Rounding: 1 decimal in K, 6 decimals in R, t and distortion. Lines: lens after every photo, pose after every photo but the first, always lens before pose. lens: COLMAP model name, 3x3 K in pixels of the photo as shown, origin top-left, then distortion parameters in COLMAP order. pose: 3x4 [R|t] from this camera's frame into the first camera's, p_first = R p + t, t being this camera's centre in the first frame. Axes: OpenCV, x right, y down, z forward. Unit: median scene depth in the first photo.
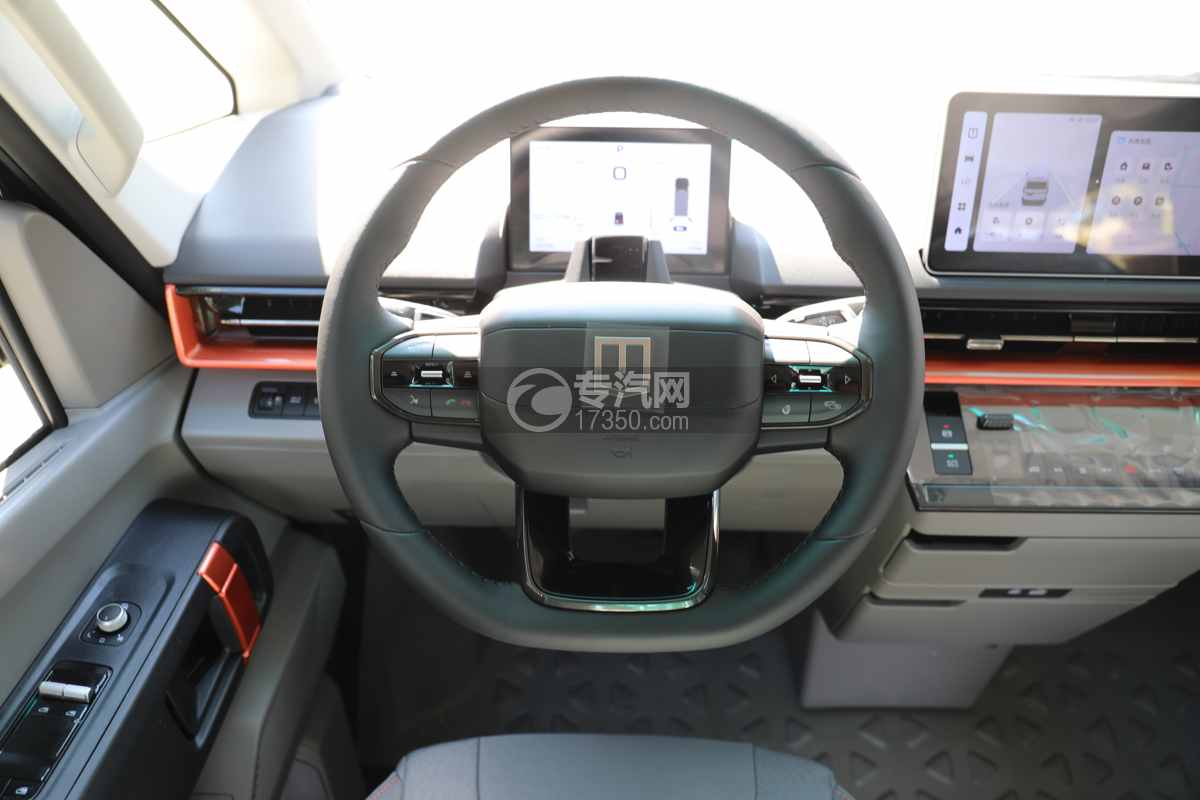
lens RADIAL K [[982.5, 0, 600.0], [0, 982.5, 400.0], [0, 0, 1]] dist [-0.002989, 0.103476]
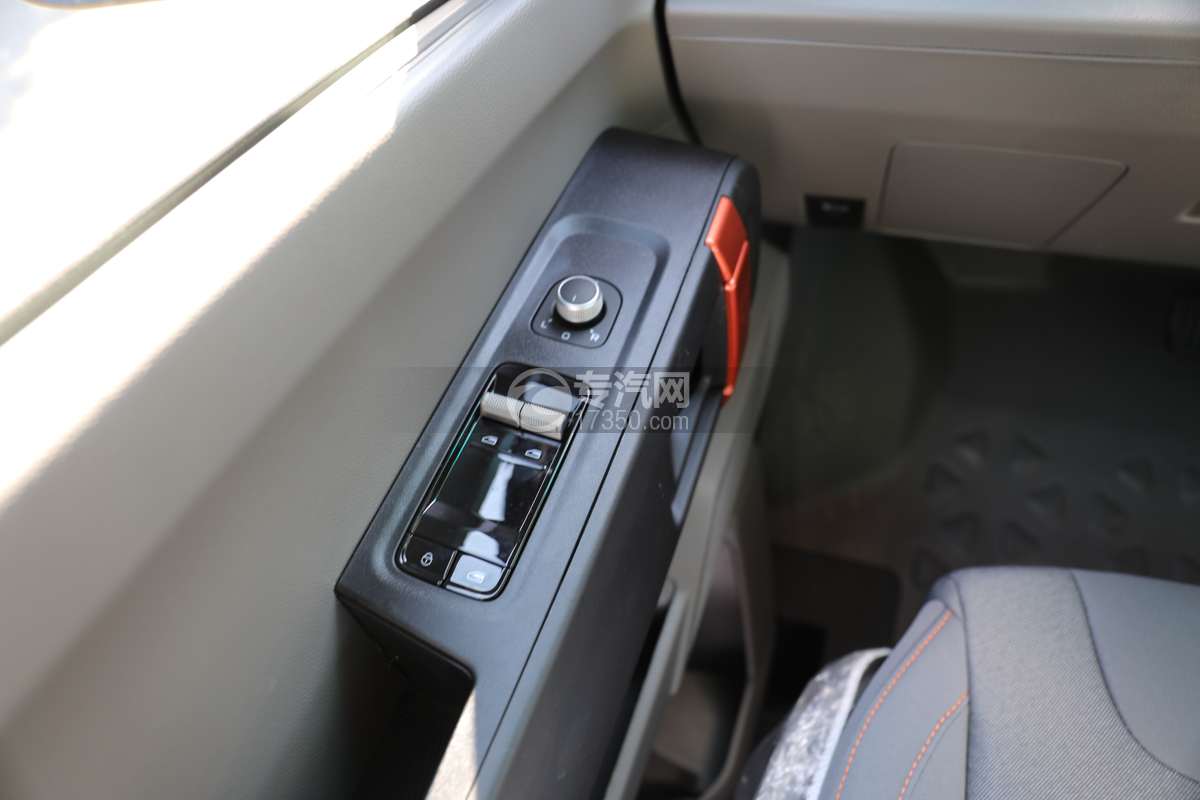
lens RADIAL K [[982.5, 0, 600.0], [0, 982.5, 400.0], [0, 0, 1]] dist [-0.002989, 0.103476]
pose [[0.958442, 0.126349, -0.255784, -0.313249], [-0.062090, 0.967472, 0.245240, 0.129575], [0.278450, -0.219167, 0.935111, 0.438900]]
